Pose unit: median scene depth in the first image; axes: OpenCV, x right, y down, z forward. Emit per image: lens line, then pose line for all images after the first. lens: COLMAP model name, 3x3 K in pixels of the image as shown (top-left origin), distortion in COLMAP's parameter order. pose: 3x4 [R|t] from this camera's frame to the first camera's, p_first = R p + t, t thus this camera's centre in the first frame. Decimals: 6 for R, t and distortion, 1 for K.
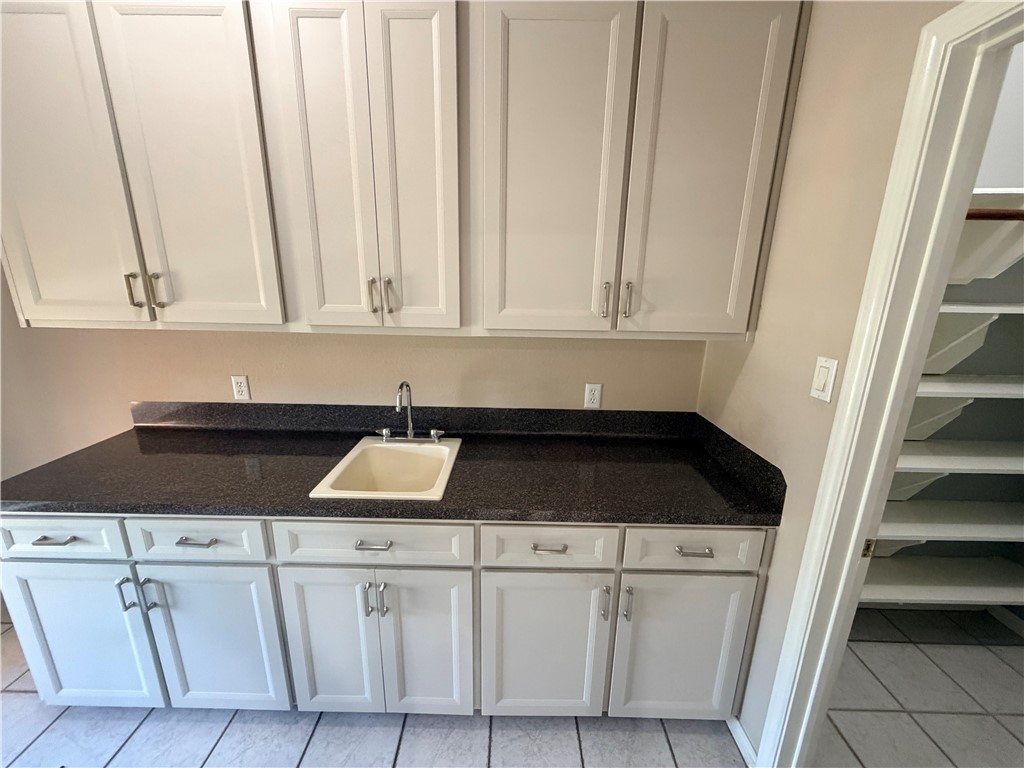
lens RADIAL K [[409.2, 0, 510.0], [0, 409.2, 384.6], [0, 0, 1]] dist [-0.001328, 0.000148]
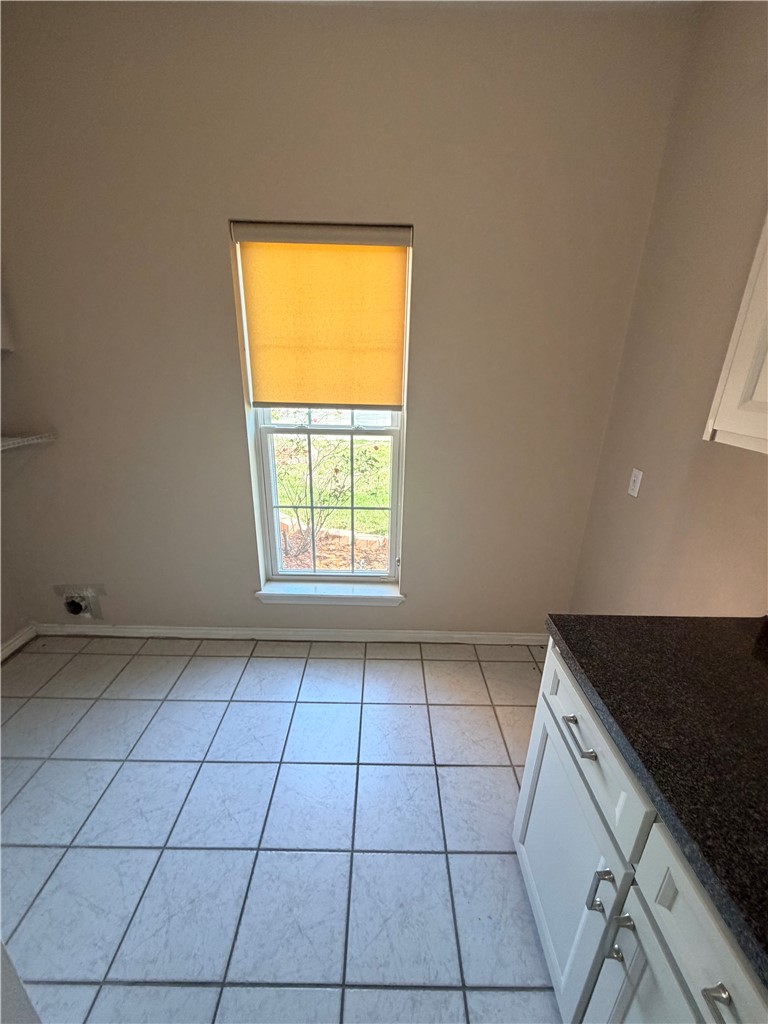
lens RADIAL K [[409.2, 0, 384.0], [0, 409.2, 512.0], [0, 0, 1]] dist [-0.001328, 0.000148]
pose [[0.012445, 0.329037, -0.944235, -0.552459], [-0.276282, 0.908678, 0.313005, -0.102039], [0.960996, 0.256979, 0.102216, 0.479554]]
